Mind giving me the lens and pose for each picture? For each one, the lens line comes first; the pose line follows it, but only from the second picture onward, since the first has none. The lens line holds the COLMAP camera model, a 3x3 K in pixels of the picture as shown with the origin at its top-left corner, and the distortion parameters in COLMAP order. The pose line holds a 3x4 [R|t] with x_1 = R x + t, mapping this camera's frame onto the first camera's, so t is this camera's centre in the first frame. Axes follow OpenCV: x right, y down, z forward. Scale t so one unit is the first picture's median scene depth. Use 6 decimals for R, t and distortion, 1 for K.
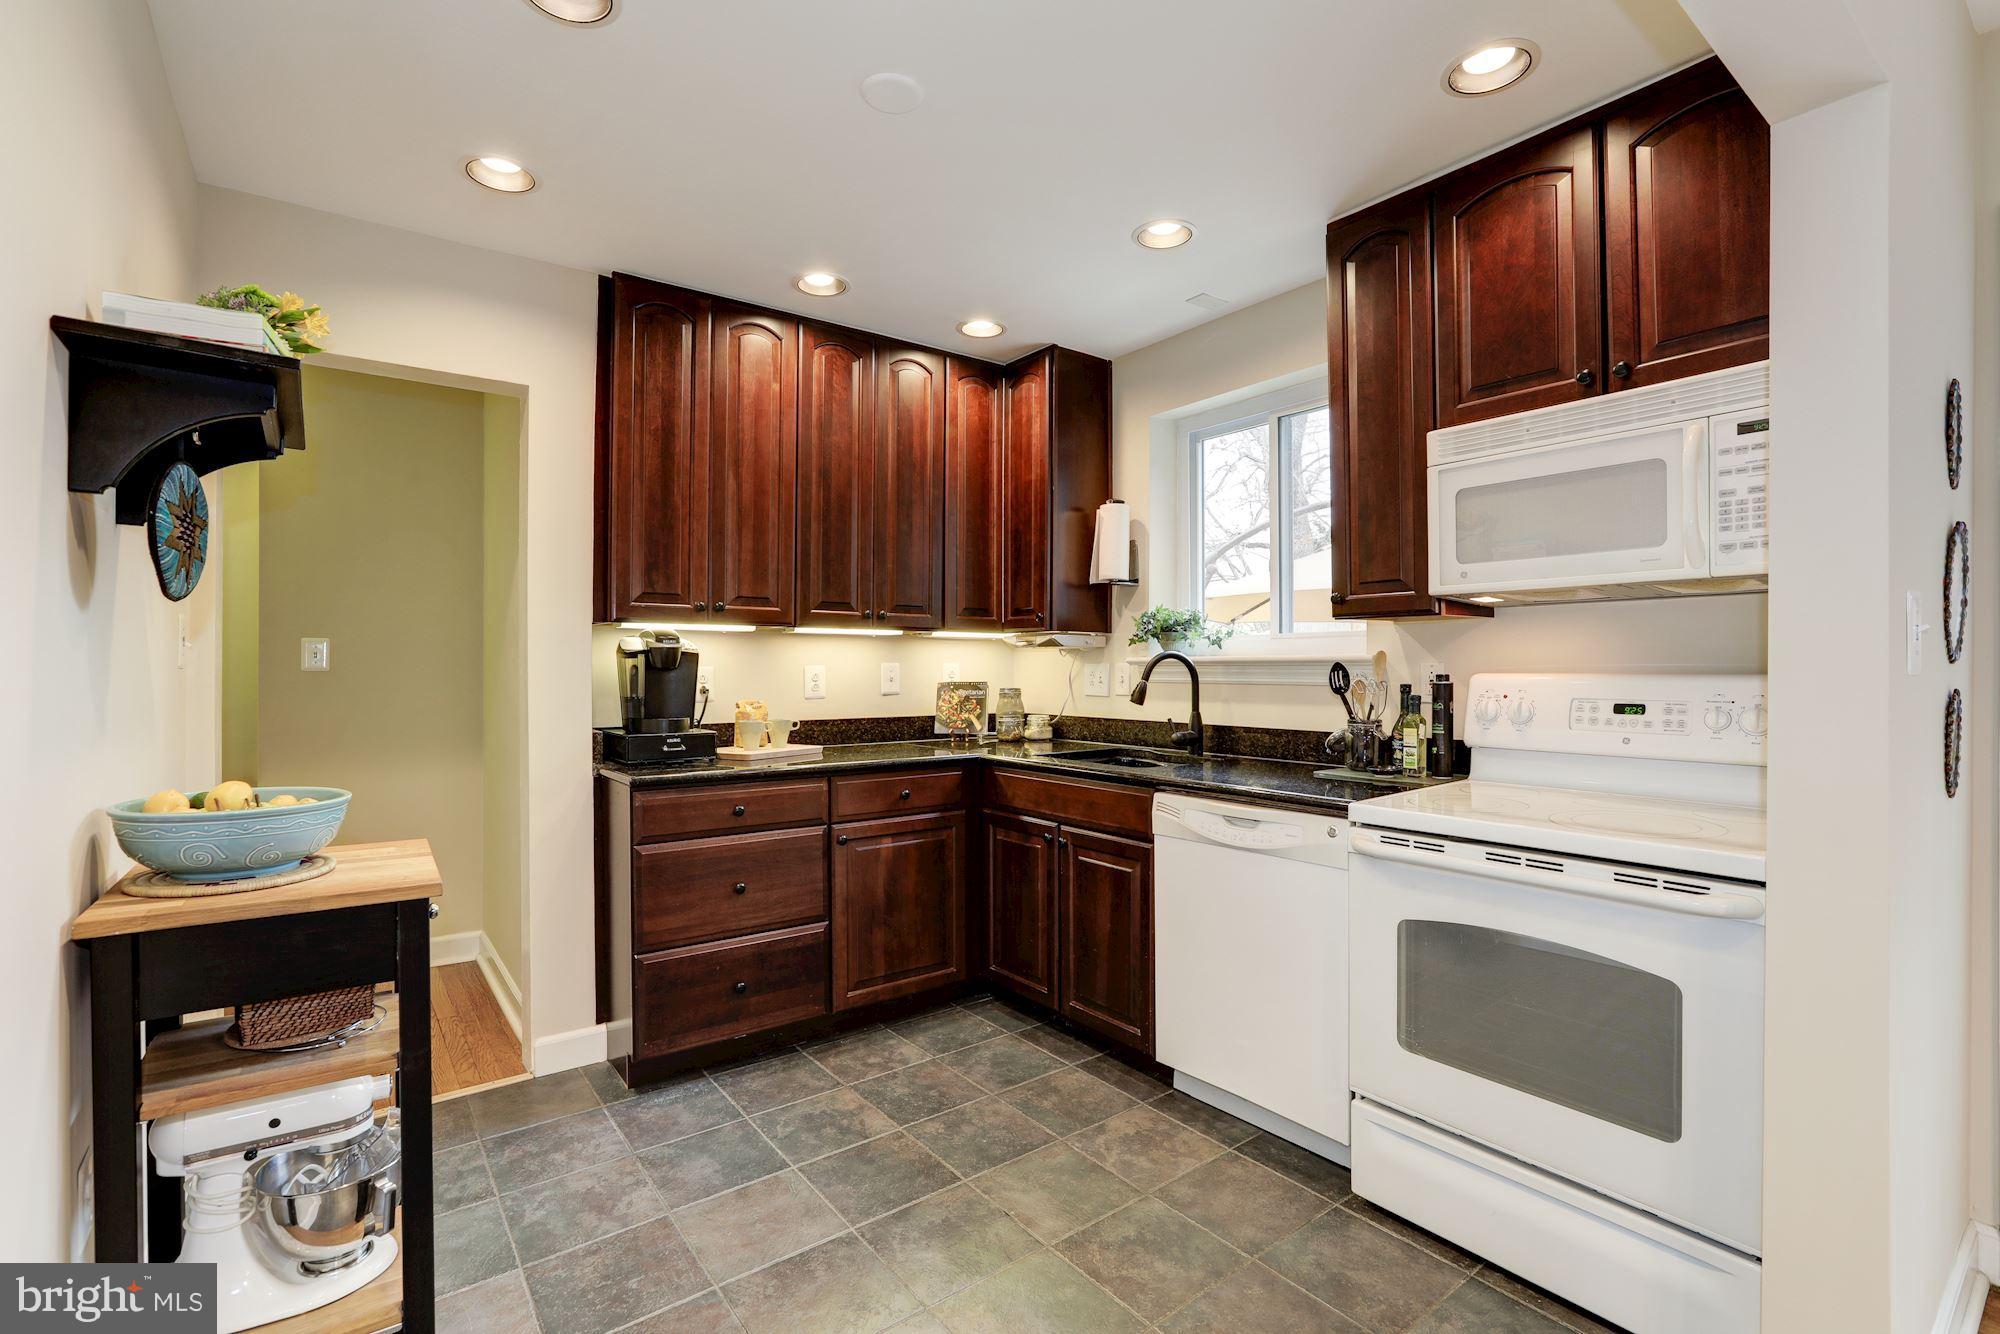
lens RADIAL K [[920.9, 0, 981.6], [0, 920.9, 664.1], [0, 0, 1]] dist [-0.035070, 0.010788]
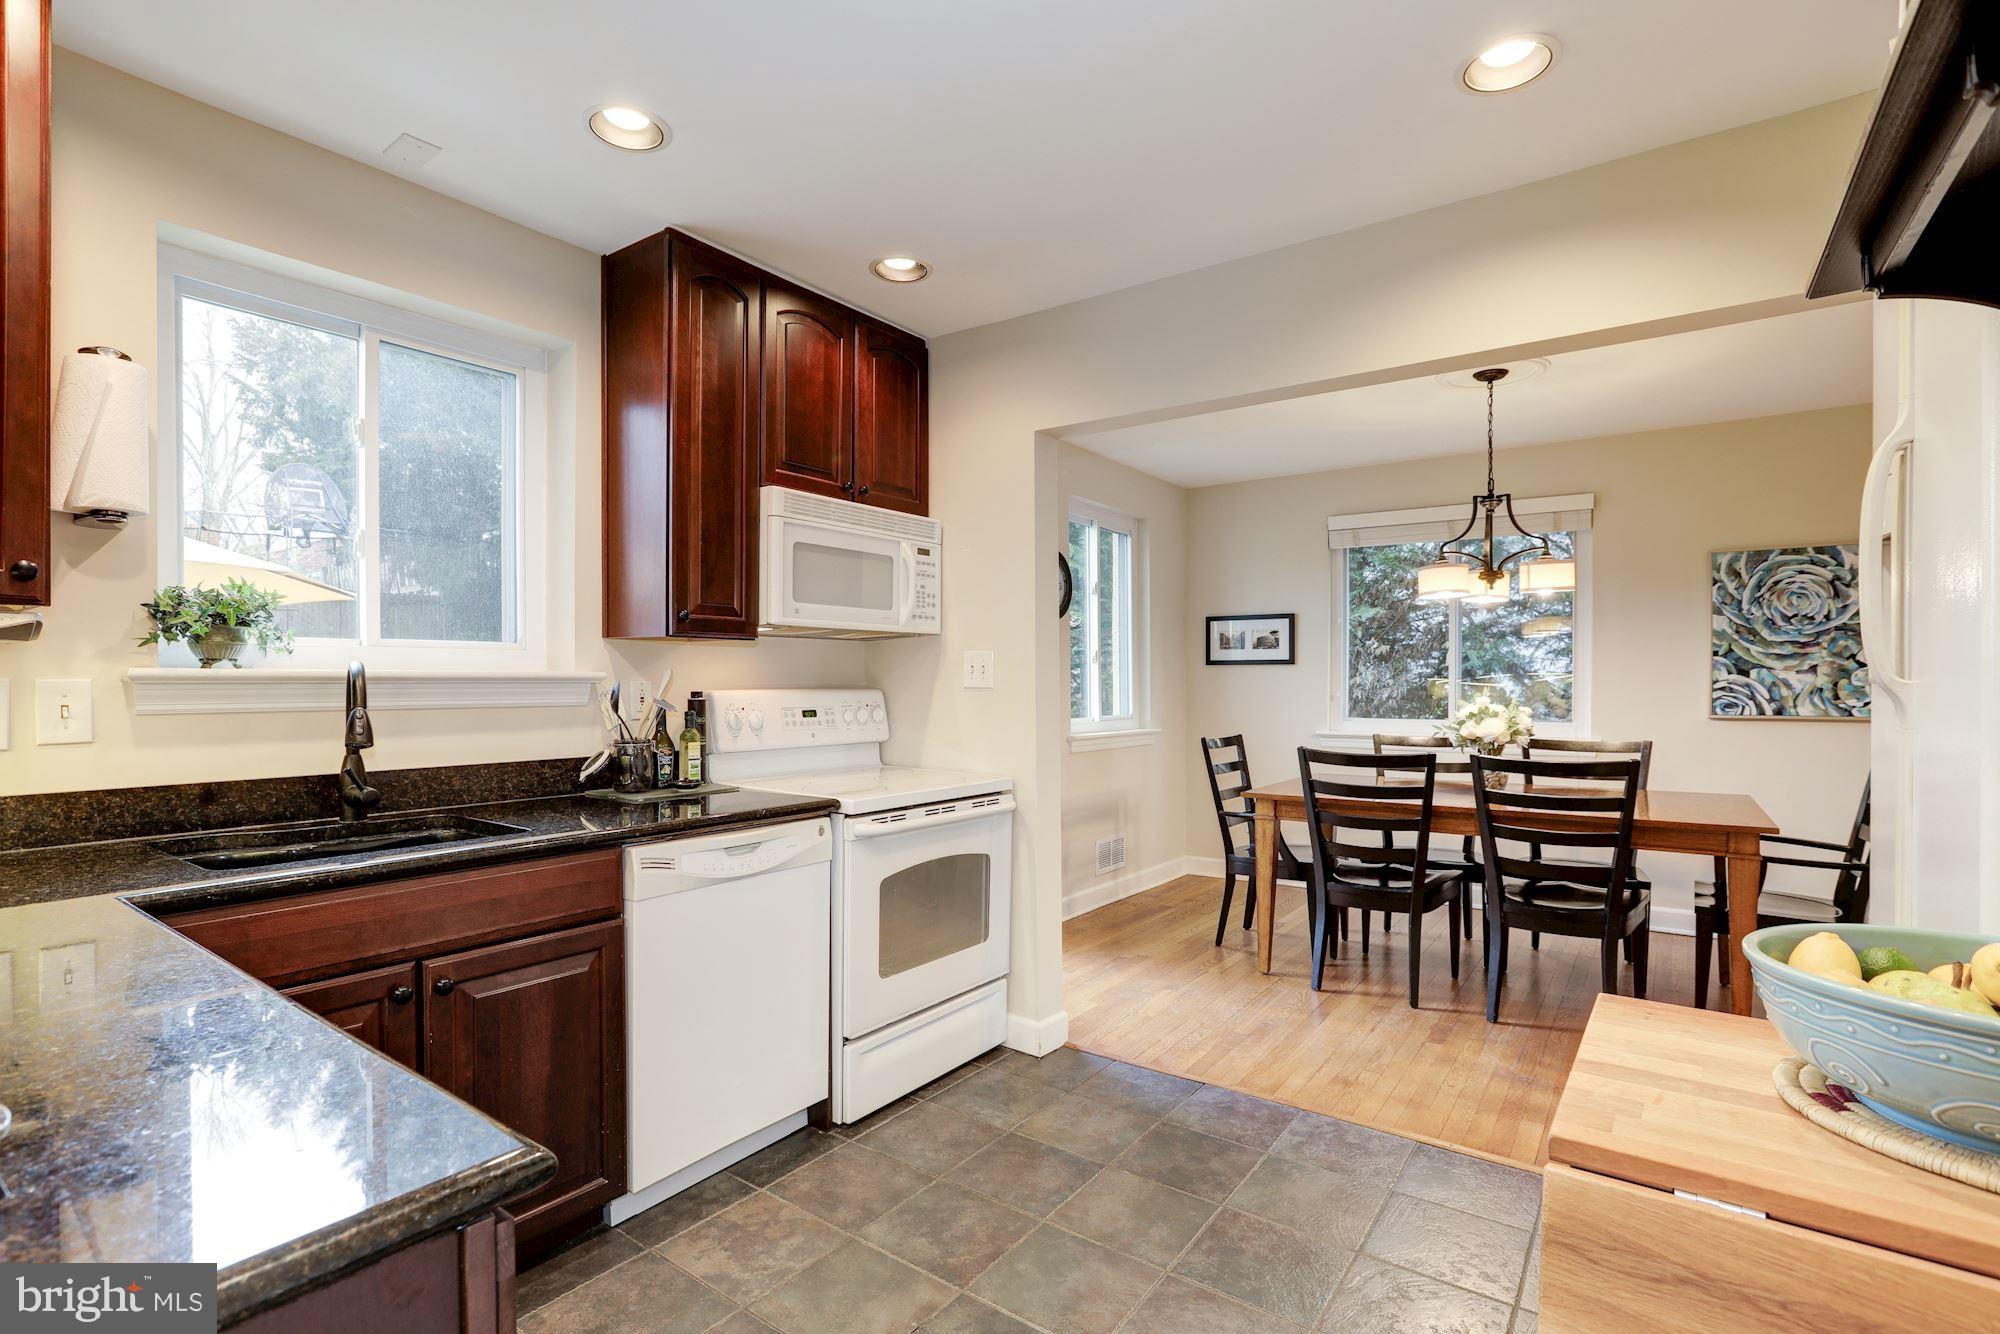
lens RADIAL K [[920.9, 0, 985.9], [0, 920.9, 689.5], [0, 0, 1]] dist [-0.035070, 0.010788]
pose [[-0.294518, -0.008385, 0.955609, -0.585136], [-0.002979, 0.999965, 0.007856, -0.000932], [-0.955641, -0.000533, -0.294532, 0.874473]]
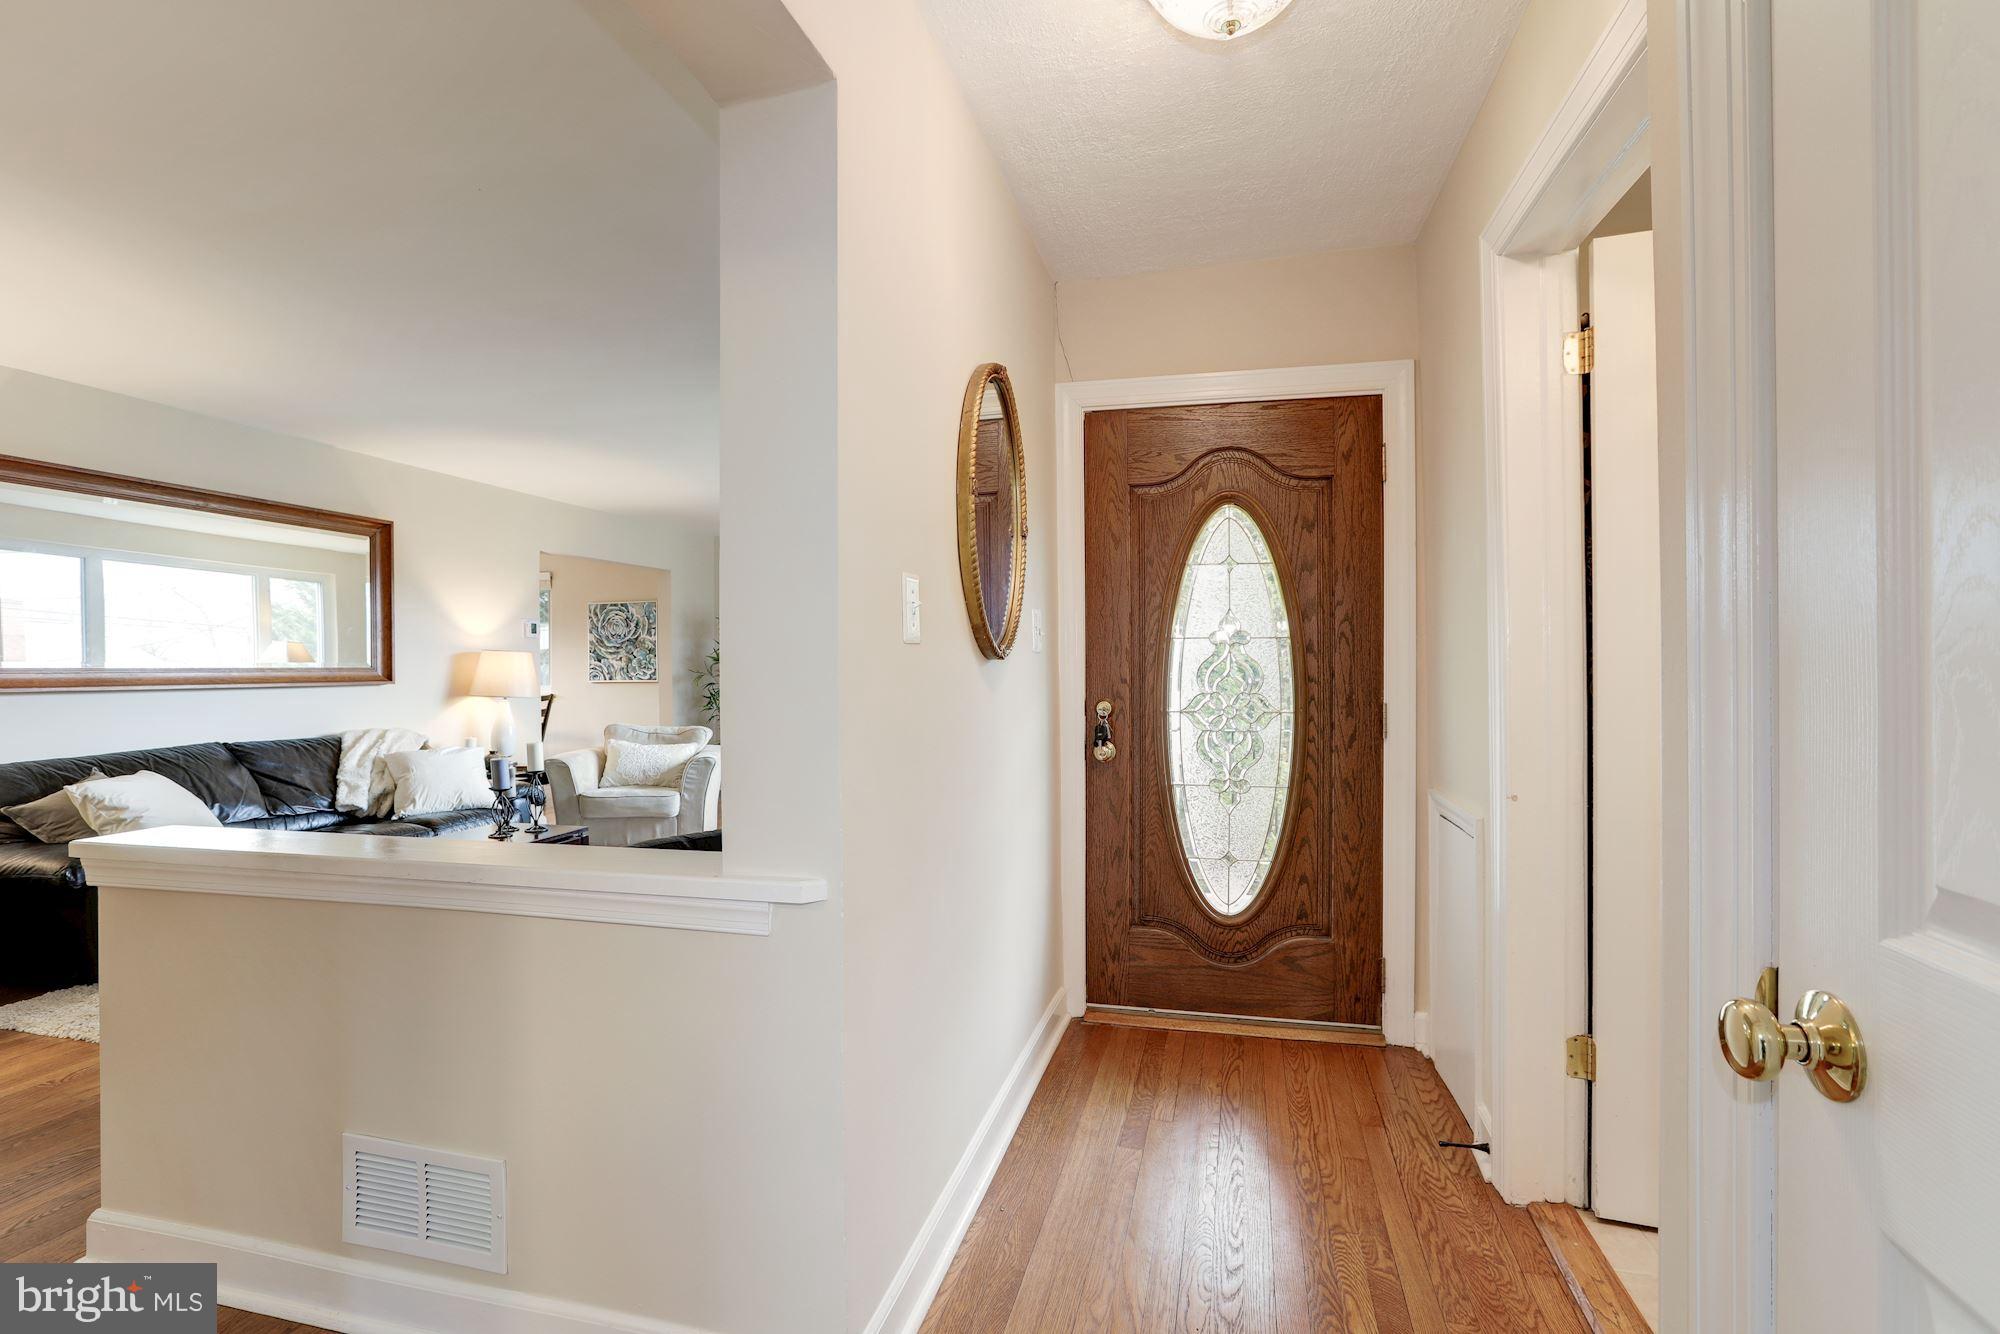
lens RADIAL K [[914.5, 0, 1007.6], [0, 914.5, 673.1], [0, 0, 1]] dist [-0.015188, 0.006462]
pose [[-0.624034, 0.004618, 0.781384, -3.024382], [0.002797, 0.999989, -0.003677, 0.040546], [-0.781393, -0.000108, -0.624040, 0.108988]]
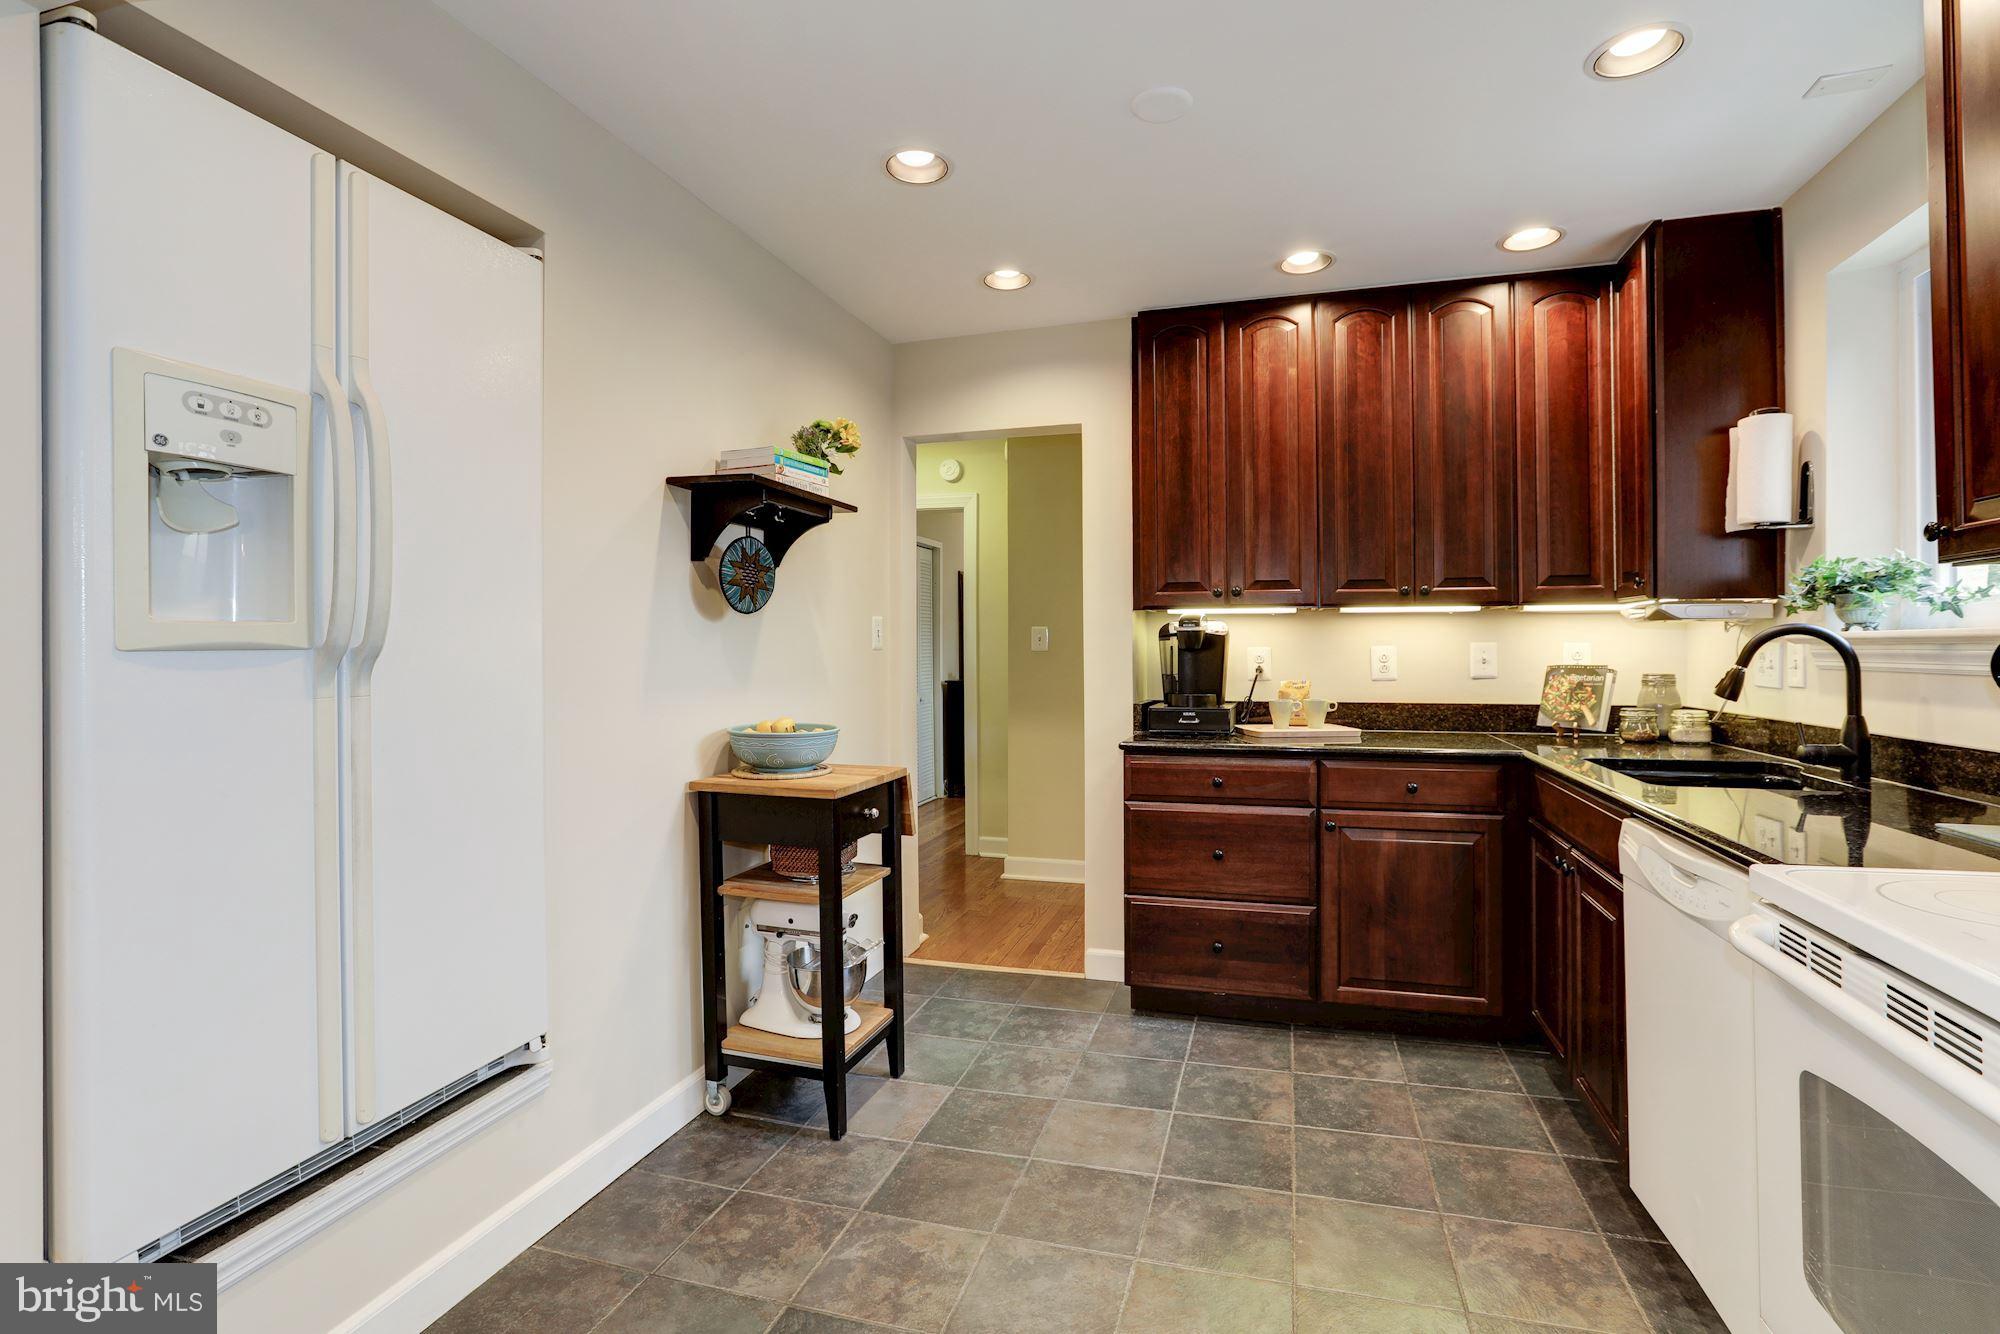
lens RADIAL K [[920.9, 0, 1016.4], [0, 920.9, 635.3], [0, 0, 1]] dist [-0.035070, 0.010788]
pose [[0.599024, -0.012956, -0.800626, 0.441565], [0.006703, 0.999915, -0.011166, -0.001503], [0.800703, 0.001323, 0.599060, 0.161329]]
